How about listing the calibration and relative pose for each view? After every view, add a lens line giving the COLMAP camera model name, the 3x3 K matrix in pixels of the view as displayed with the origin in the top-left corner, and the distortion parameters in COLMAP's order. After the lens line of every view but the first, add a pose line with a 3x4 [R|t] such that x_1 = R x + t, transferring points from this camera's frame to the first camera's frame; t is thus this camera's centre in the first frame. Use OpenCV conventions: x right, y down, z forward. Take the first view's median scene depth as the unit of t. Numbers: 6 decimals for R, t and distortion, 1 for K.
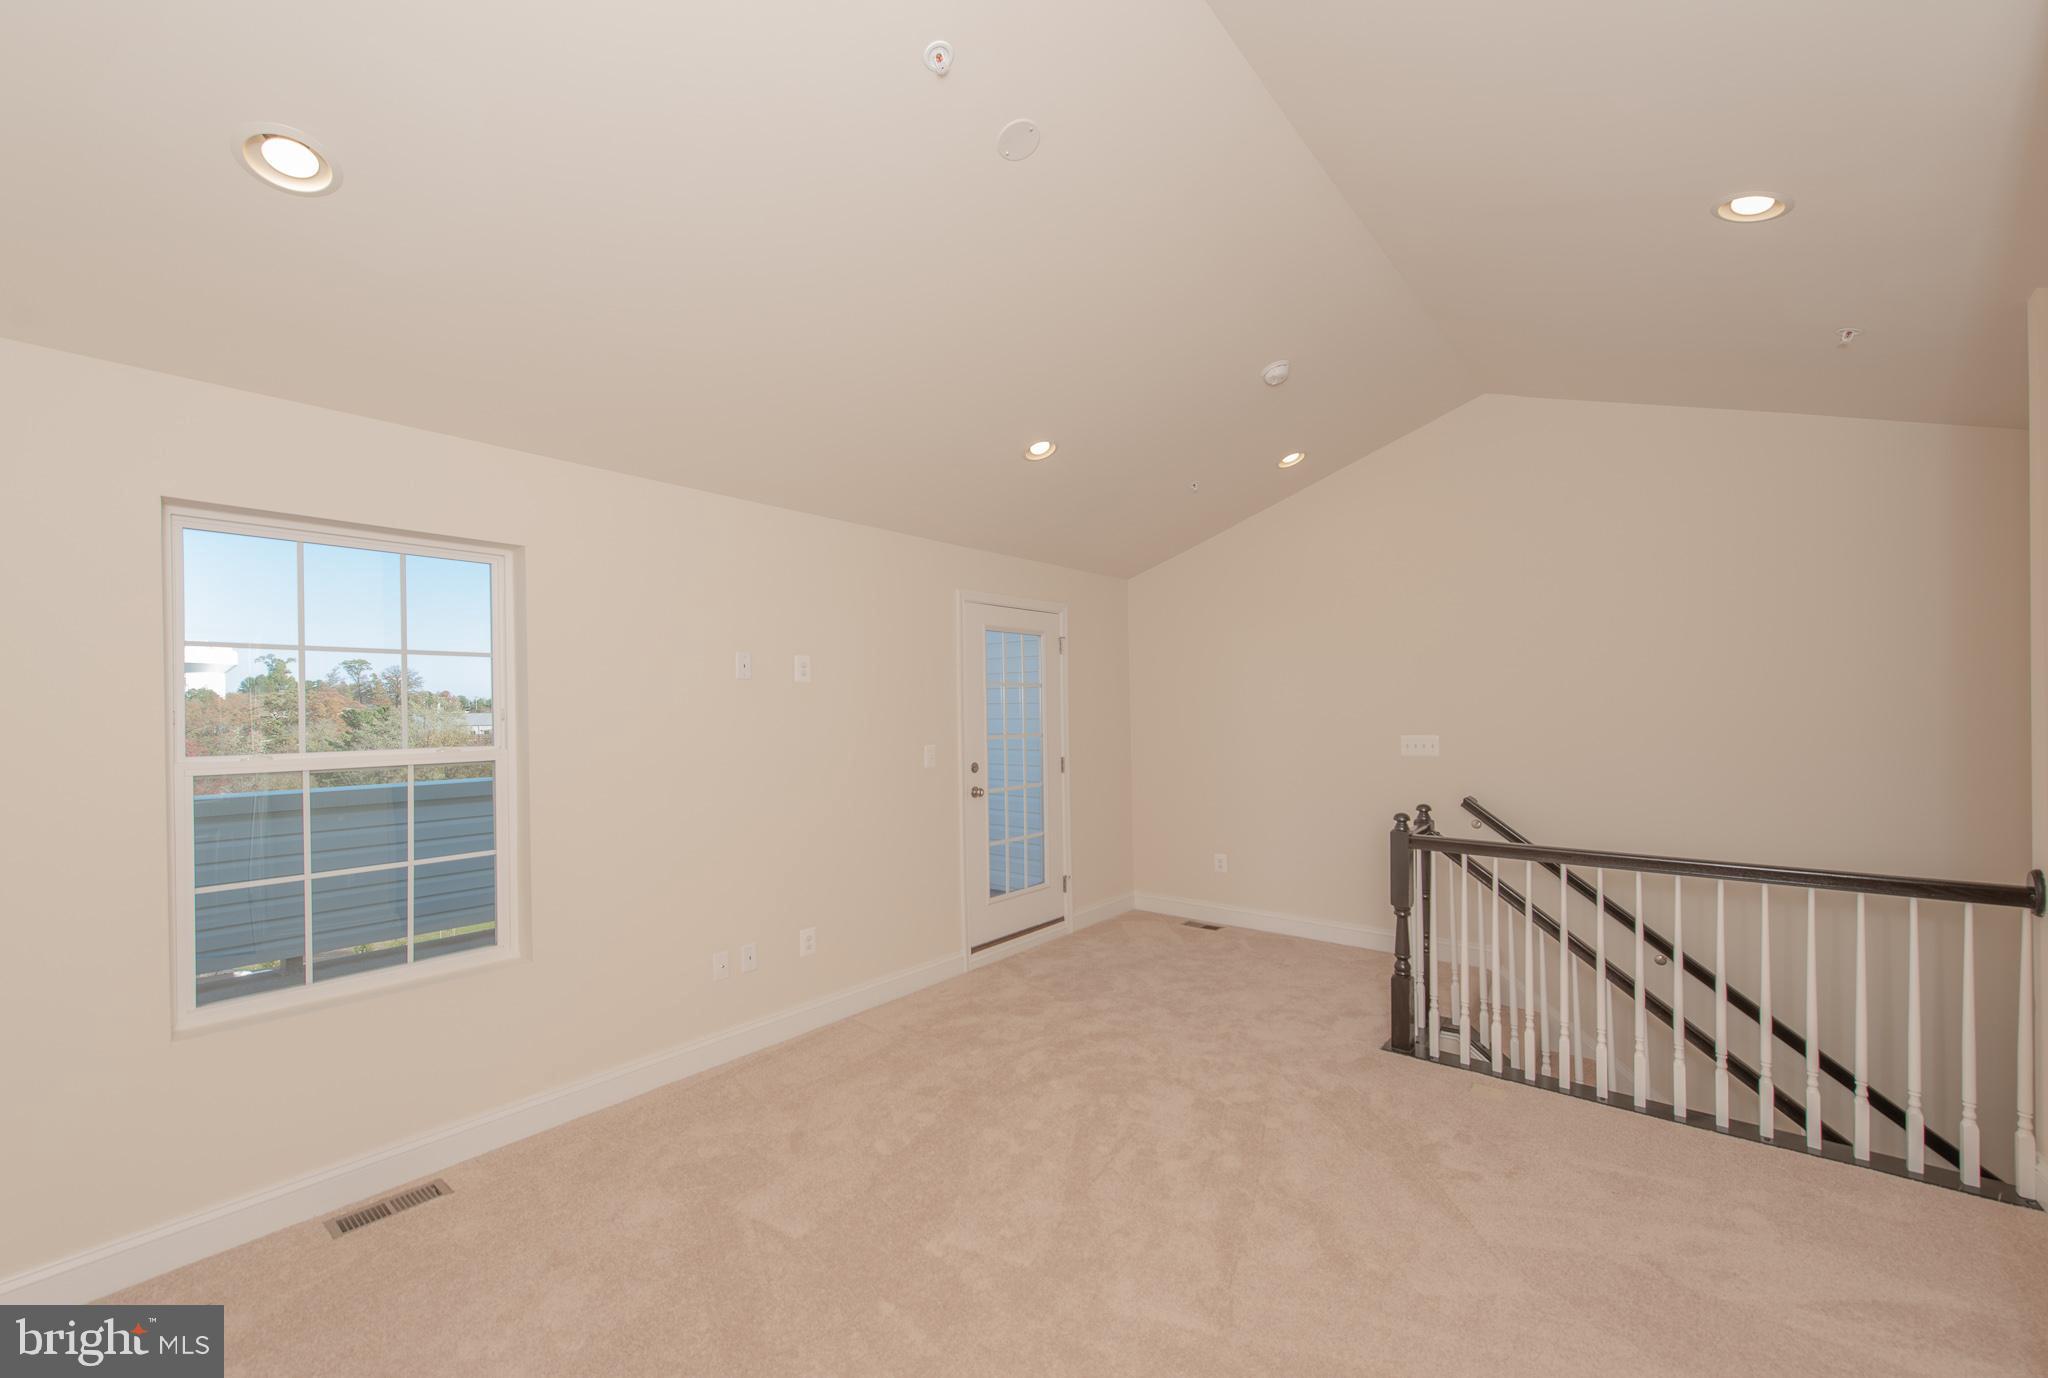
lens RADIAL K [[805.2, 0, 1025.7], [0, 805.2, 697.3], [0, 0, 1]] dist [0.014170, -0.002258]
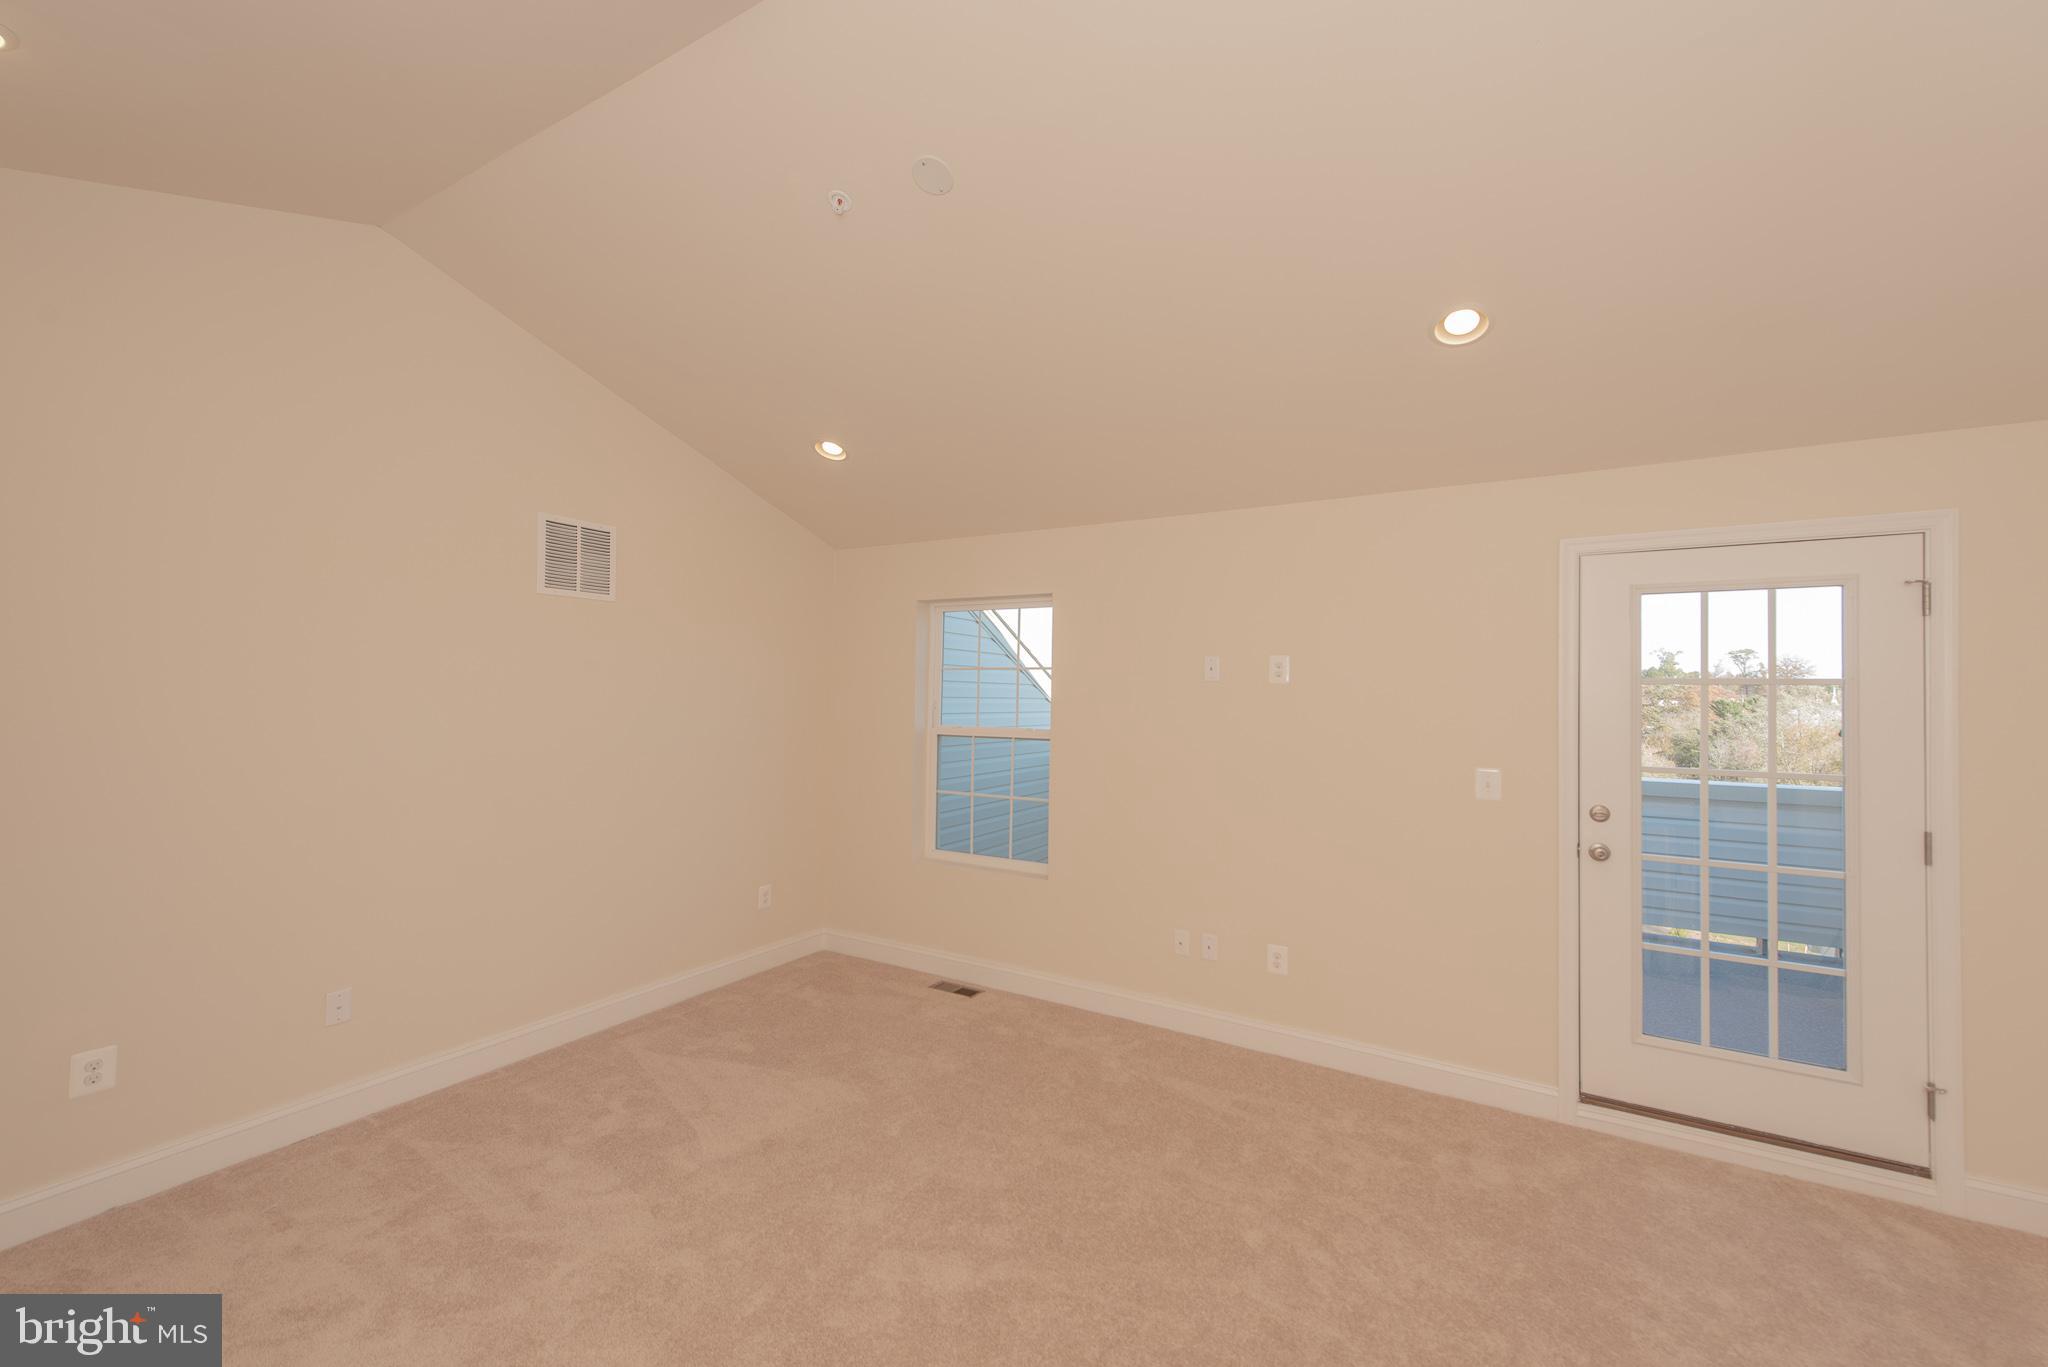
lens RADIAL K [[805.2, 0, 1055.2], [0, 805.2, 694.8], [0, 0, 1]] dist [0.014170, -0.002258]
pose [[0.157657, 0.006587, -0.987472, 0.074314], [0.002852, 0.999971, 0.007125, -0.001124], [0.987490, -0.003939, 0.157633, 0.073933]]
